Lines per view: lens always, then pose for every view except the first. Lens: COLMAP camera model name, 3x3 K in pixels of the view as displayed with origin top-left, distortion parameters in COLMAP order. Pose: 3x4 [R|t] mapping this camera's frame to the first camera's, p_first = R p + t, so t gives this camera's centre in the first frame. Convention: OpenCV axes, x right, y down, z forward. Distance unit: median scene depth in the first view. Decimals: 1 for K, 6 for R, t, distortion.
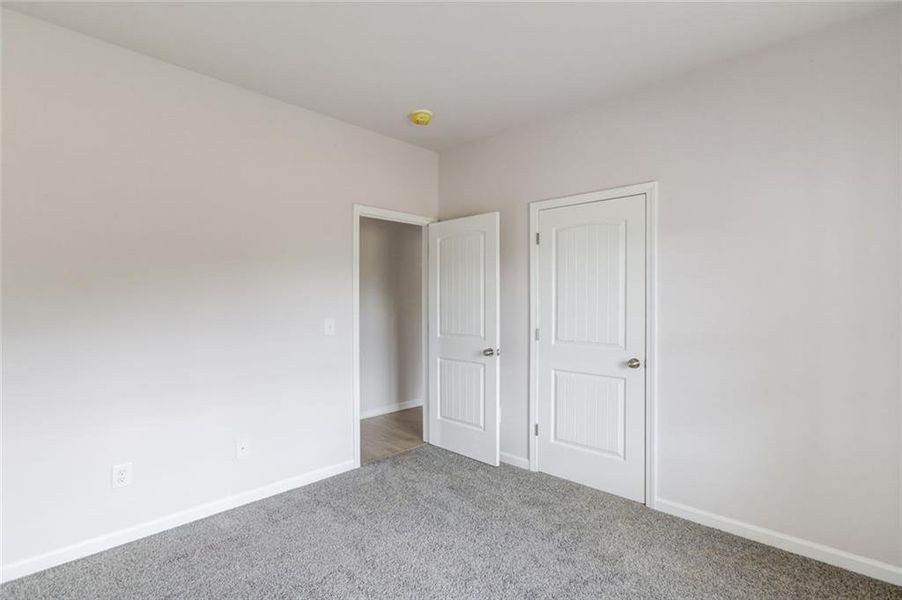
lens RADIAL K [[461.8, 0, 448.7], [0, 461.8, 298.5], [0, 0, 1]] dist [0.004226, 0.000856]
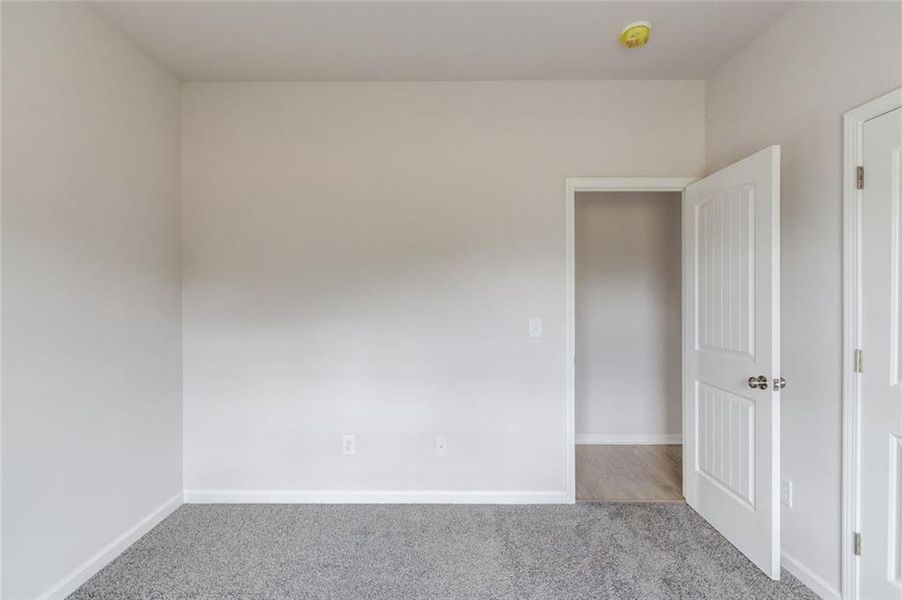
lens RADIAL K [[461.8, 0, 449.7], [0, 461.8, 299.0], [0, 0, 1]] dist [0.004226, 0.000856]
pose [[0.681865, 0.001426, -0.731477, 0.252884], [0.001726, 0.999992, 0.003558, 0.005268], [0.731476, -0.003689, 0.681857, 0.298965]]
